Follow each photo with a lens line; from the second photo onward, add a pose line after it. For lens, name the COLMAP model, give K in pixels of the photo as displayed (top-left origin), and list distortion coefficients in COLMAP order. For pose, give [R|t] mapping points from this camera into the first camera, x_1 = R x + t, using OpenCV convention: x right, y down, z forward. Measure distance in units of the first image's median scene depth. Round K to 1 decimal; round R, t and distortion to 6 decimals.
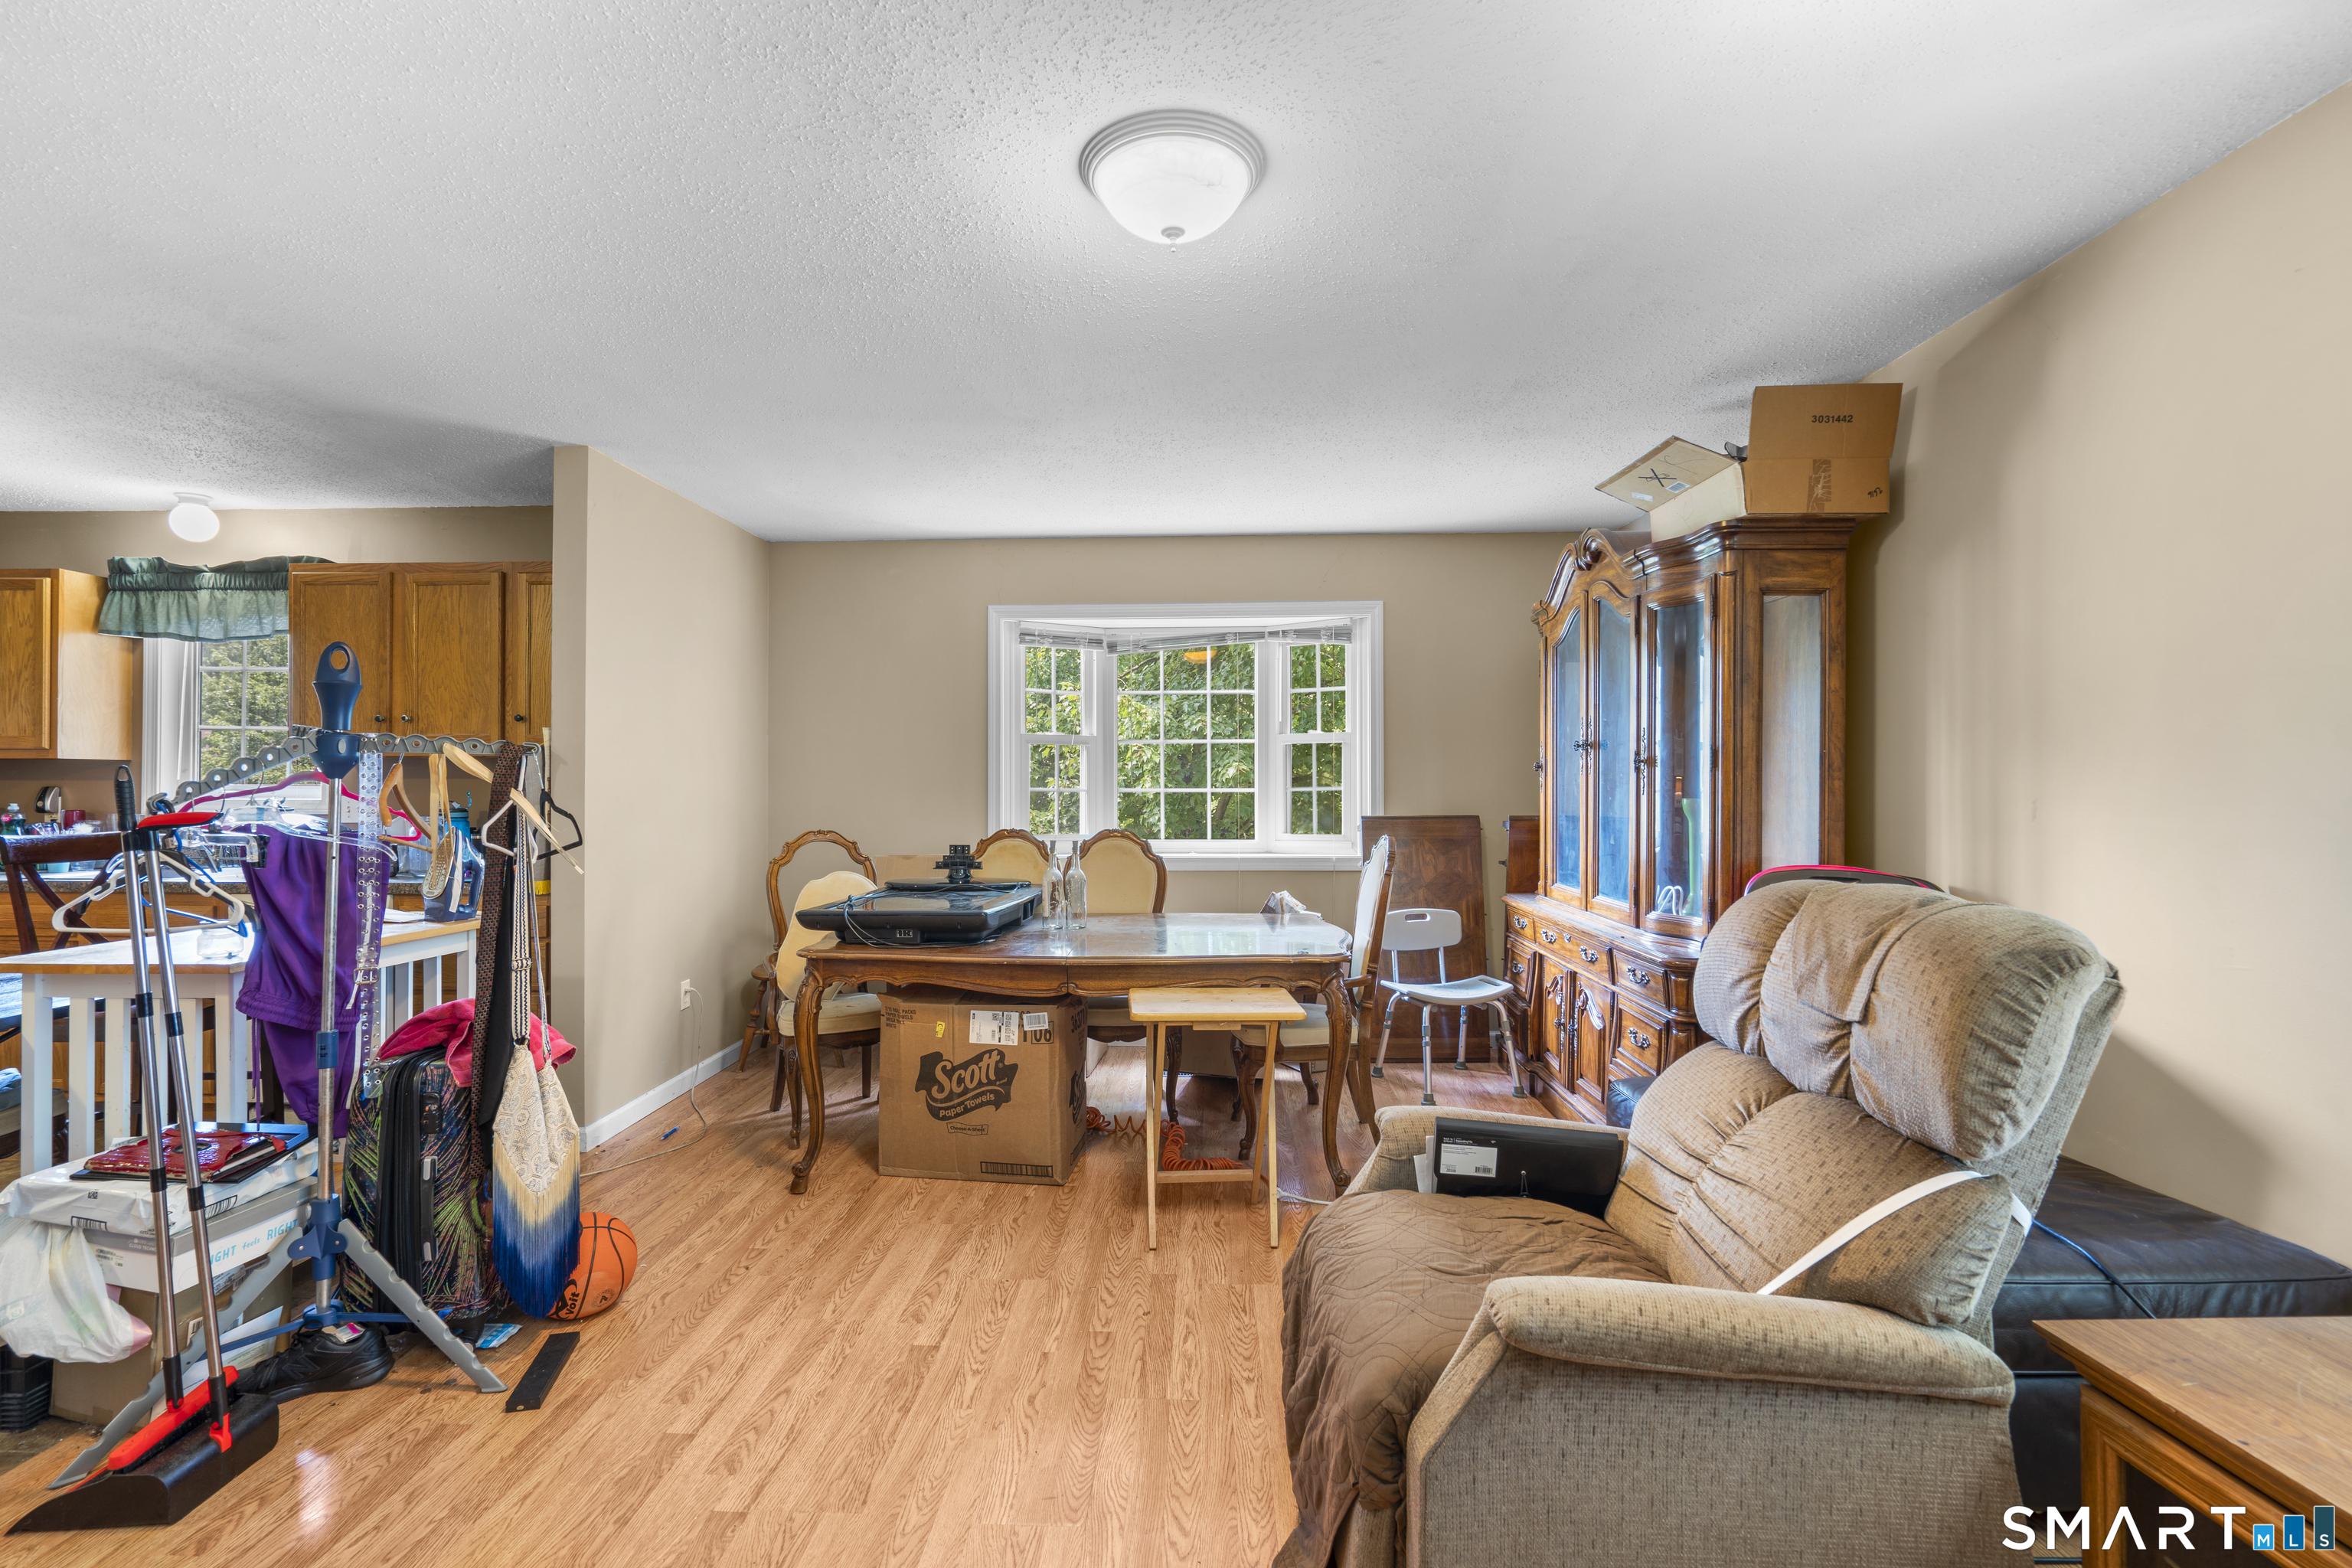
lens RADIAL K [[1064.2, 0, 1160.0], [0, 1064.2, 785.3], [0, 0, 1]] dist [-0.001274, 0.000678]
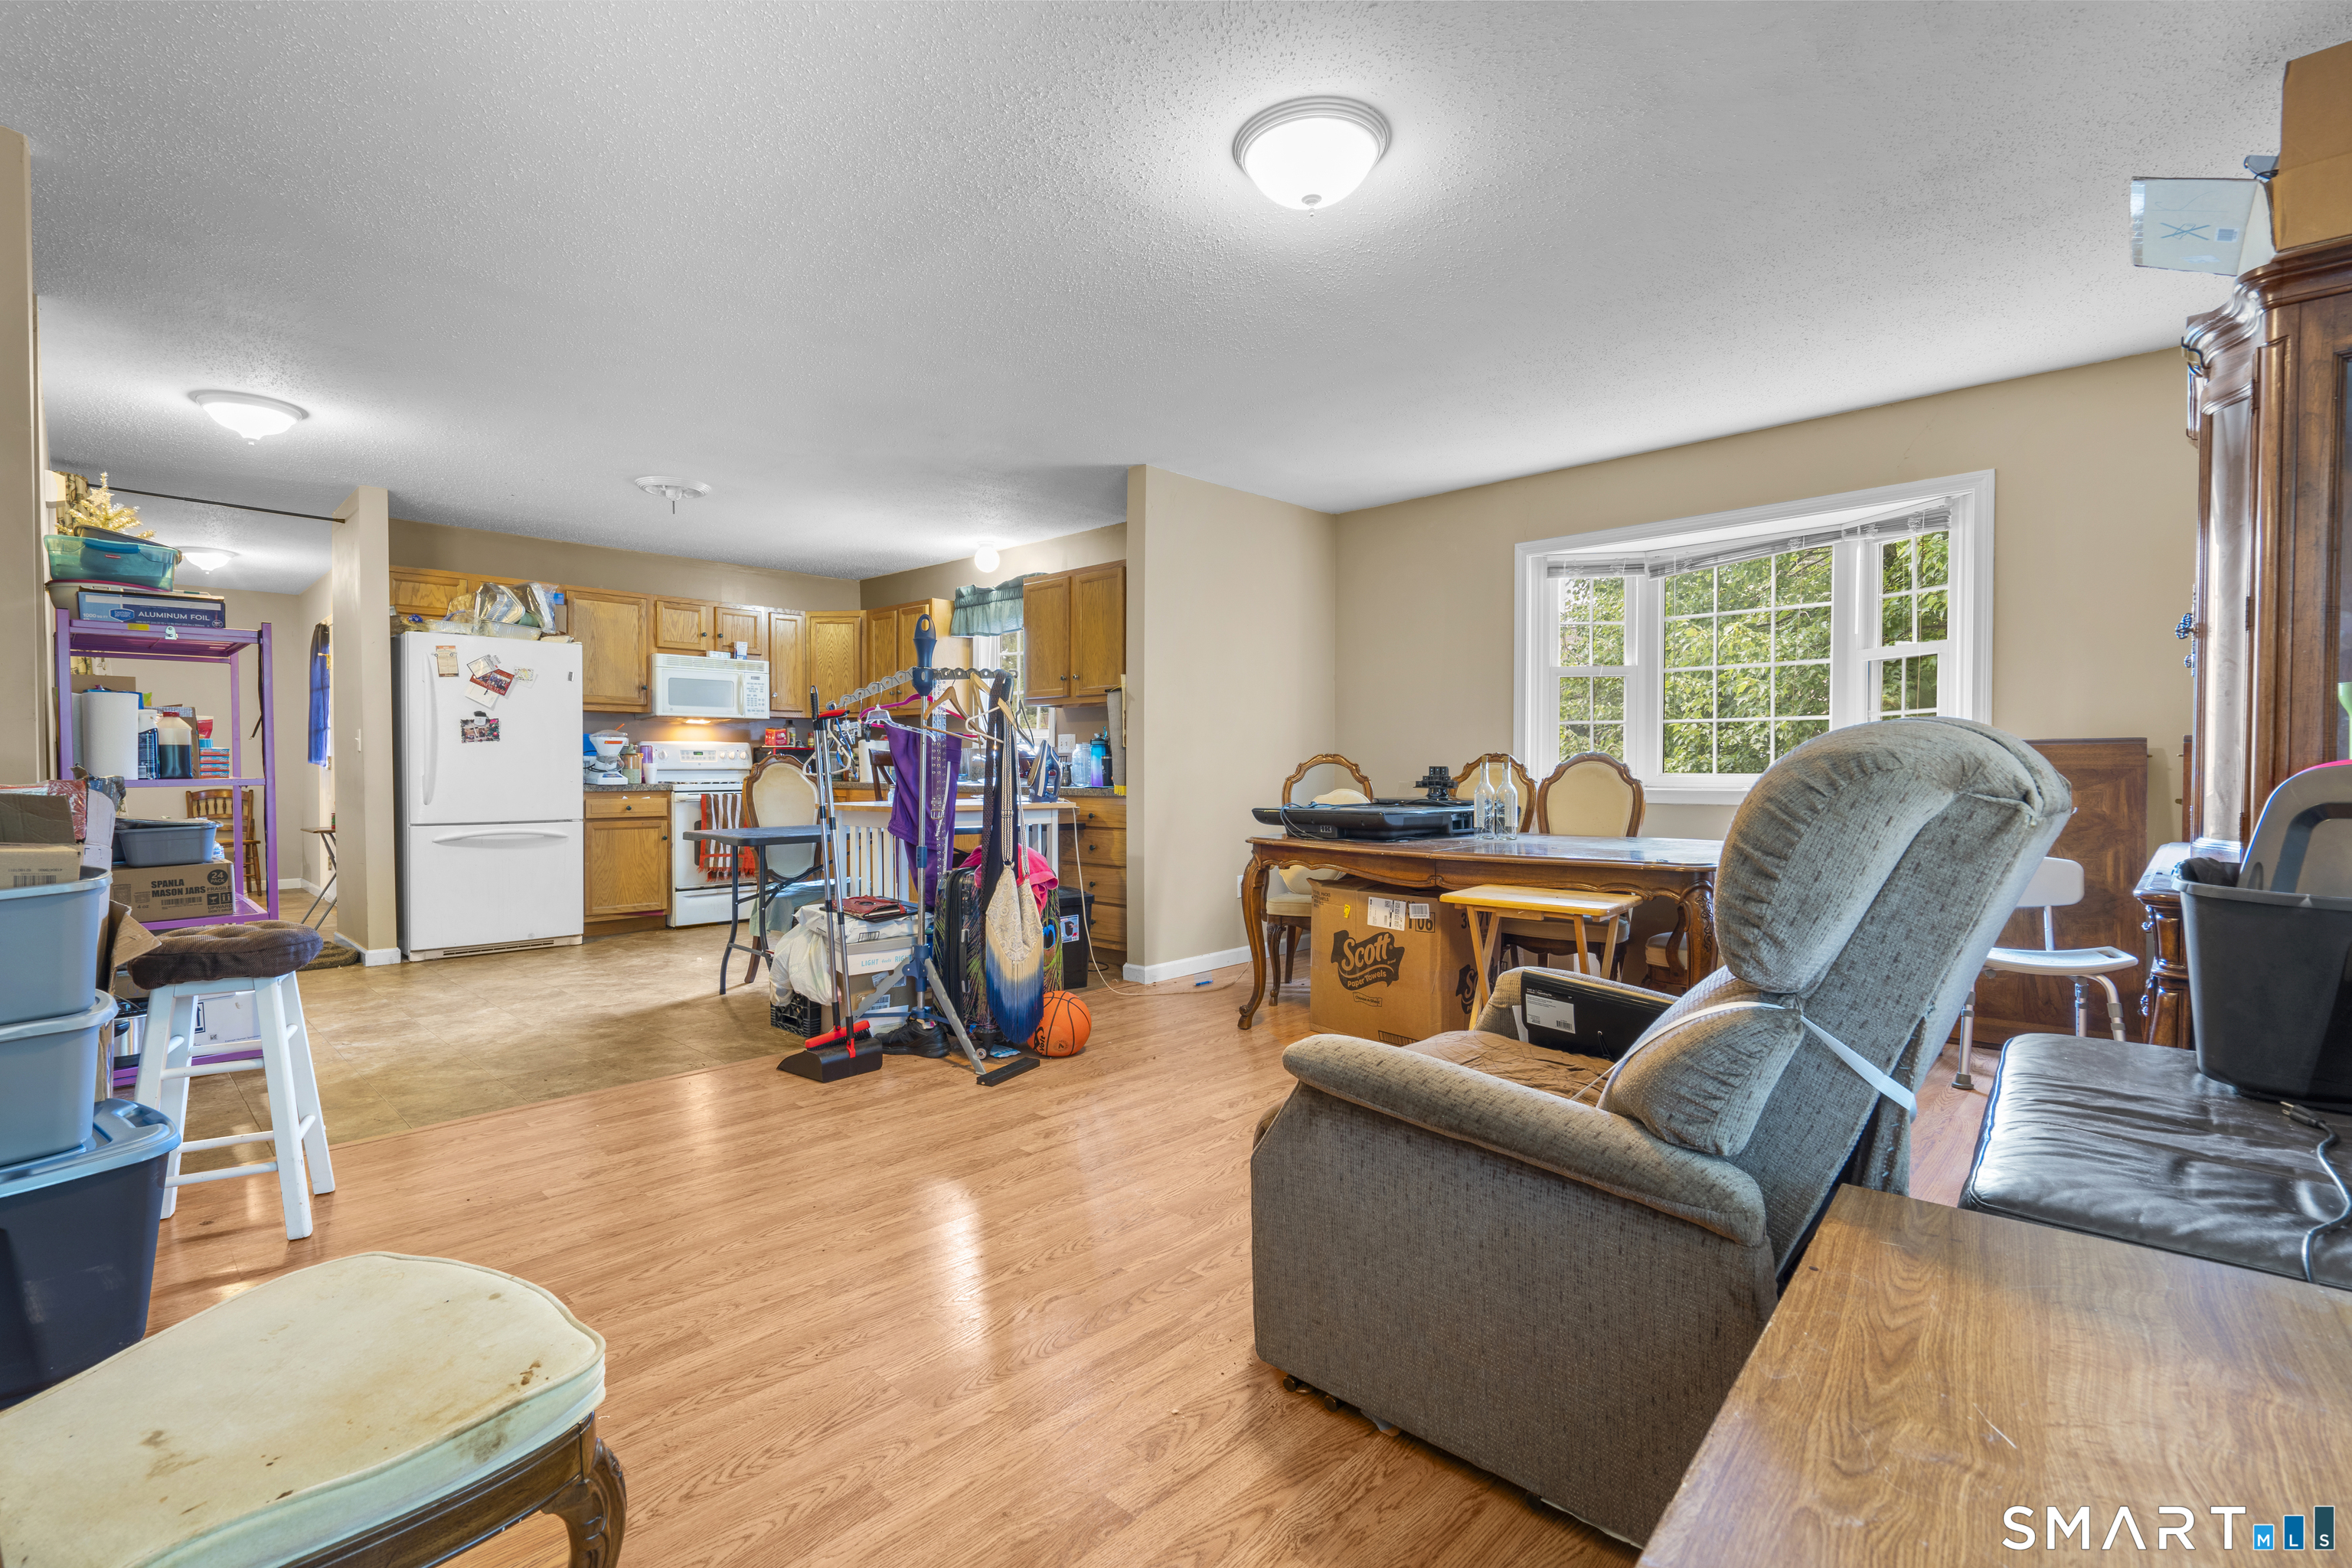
lens RADIAL K [[1064.2, 0, 1160.0], [0, 1064.2, 785.3], [0, 0, 1]] dist [-0.001274, 0.000678]
pose [[0.749443, 0.012455, -0.661952, 0.386259], [0.001753, 0.999782, 0.020795, 0.062511], [0.662067, -0.016745, 0.749258, -0.008086]]
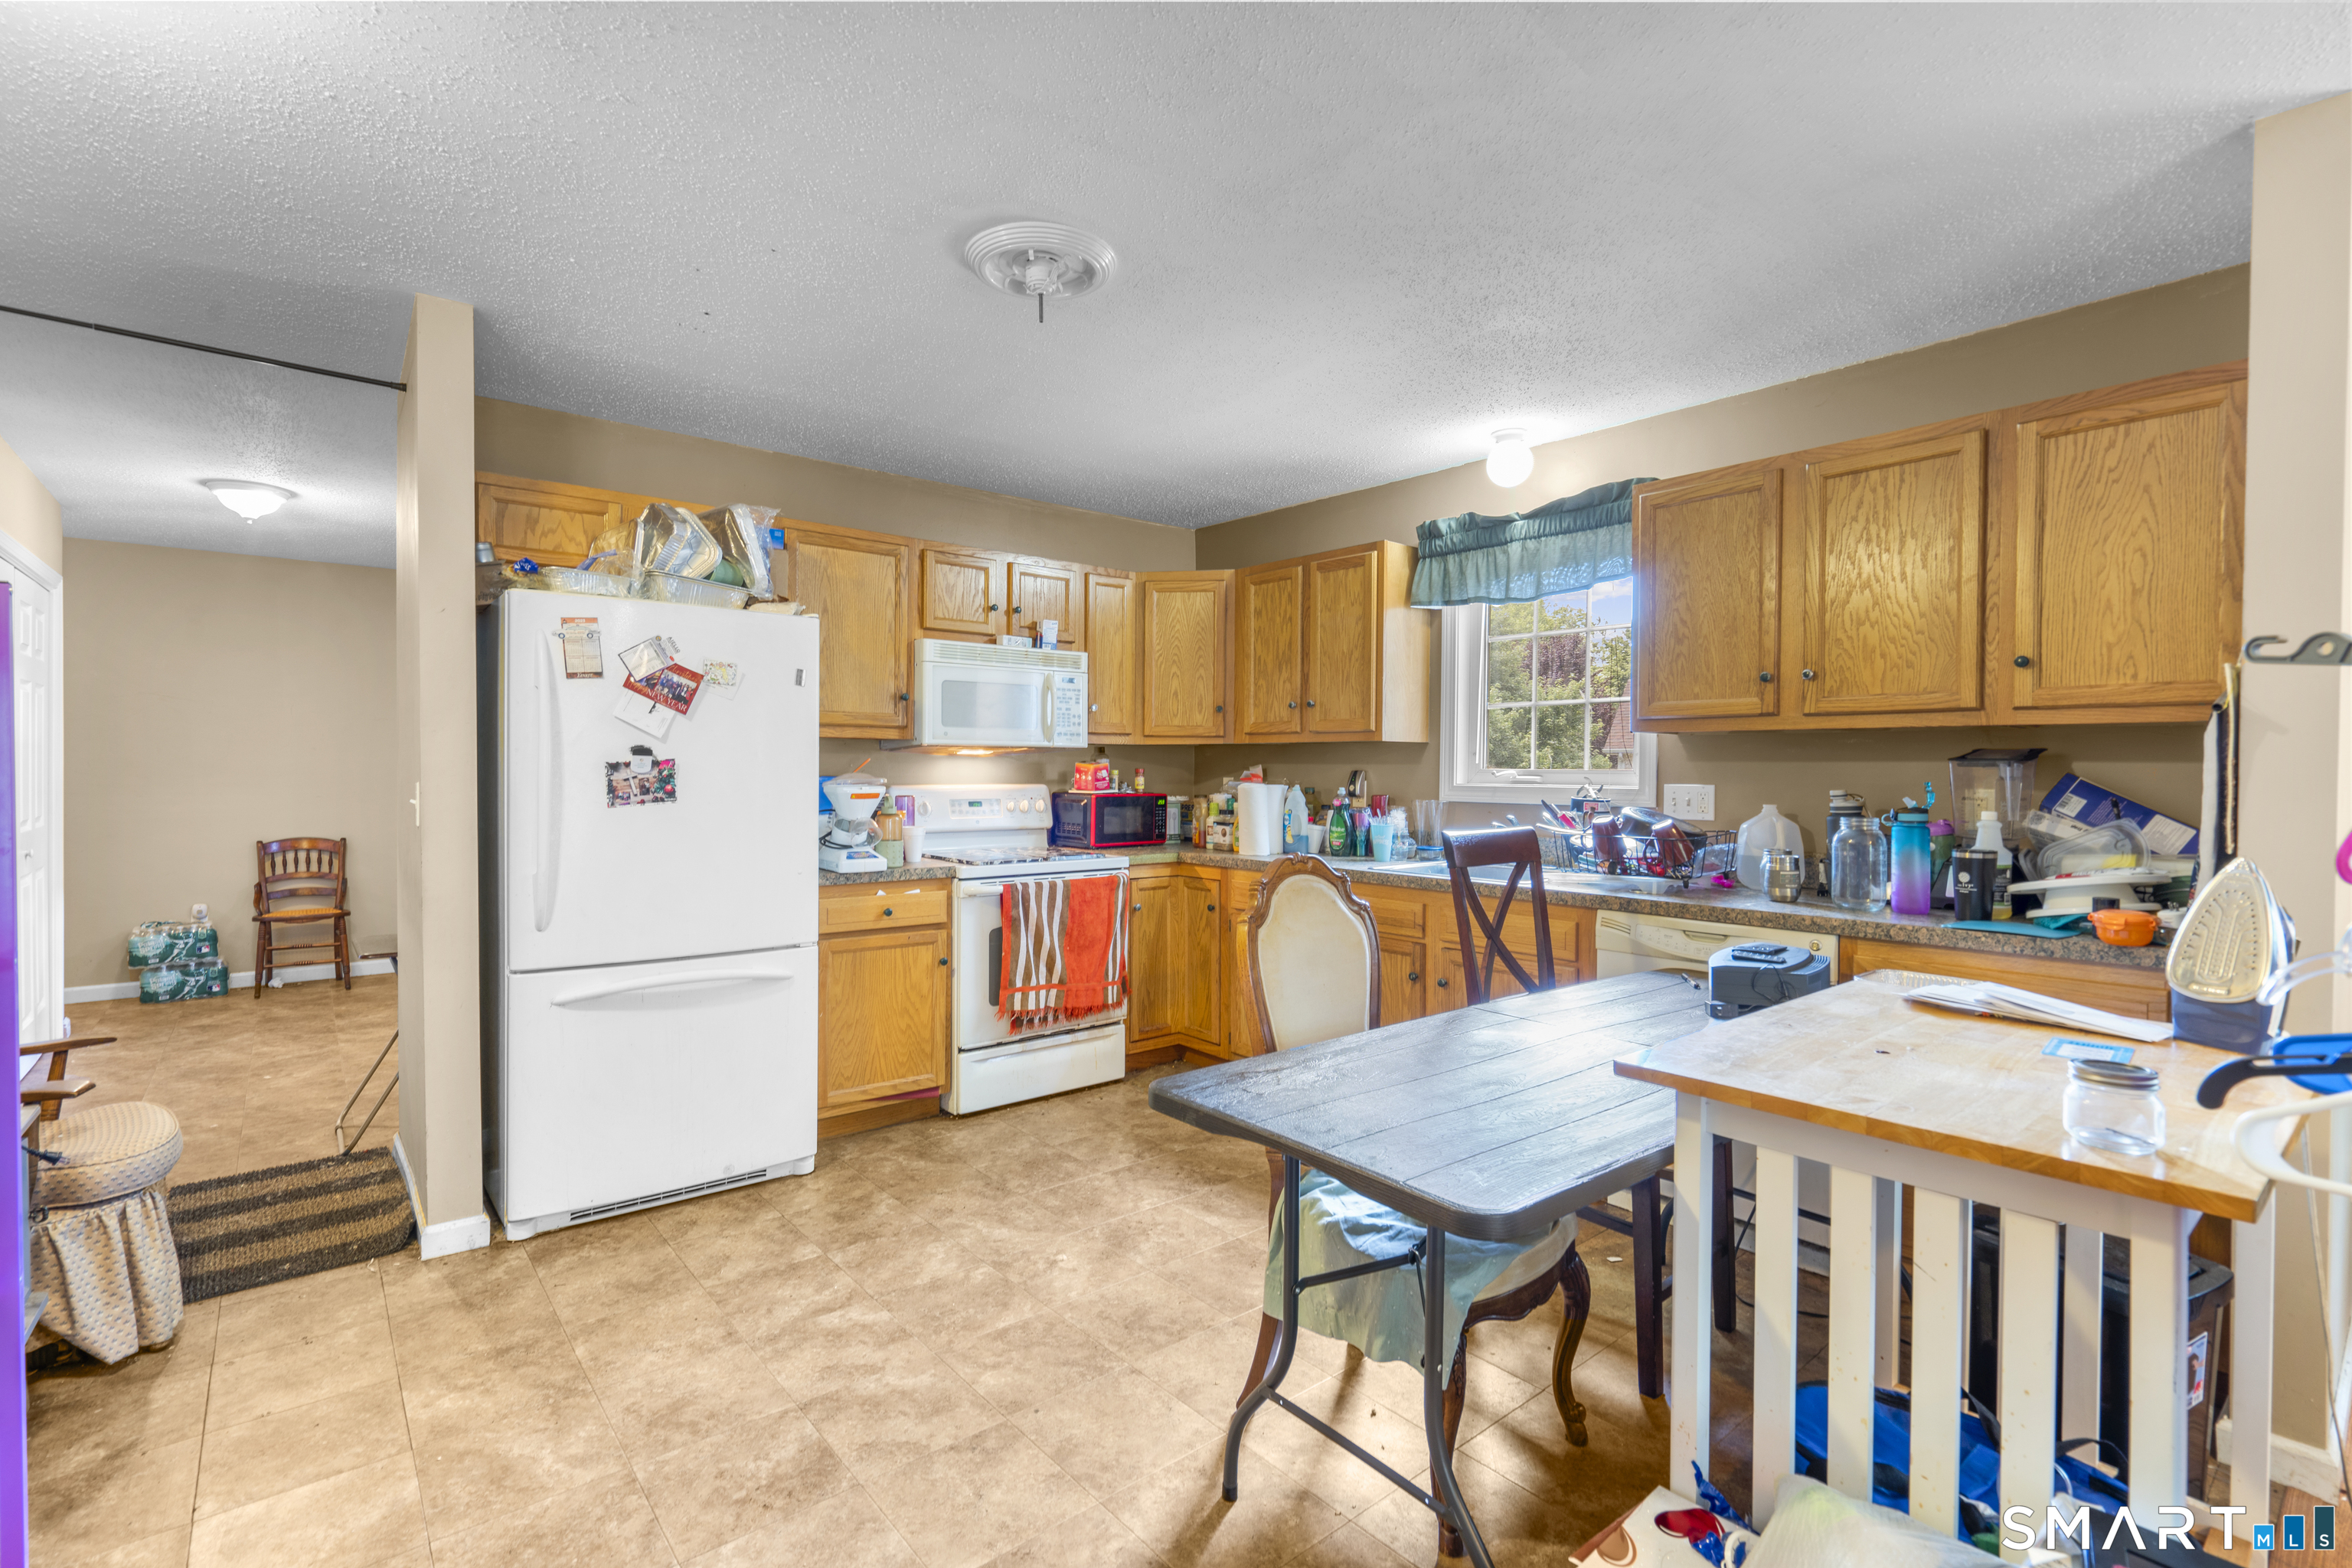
lens RADIAL K [[1064.2, 0, 1160.0], [0, 1064.2, 785.3], [0, 0, 1]] dist [-0.001274, 0.000678]
pose [[0.669803, 0.014987, -0.742387, -0.554244], [-0.003634, 0.999850, 0.016906, -0.001335], [0.742530, -0.008626, 0.669757, 0.260051]]
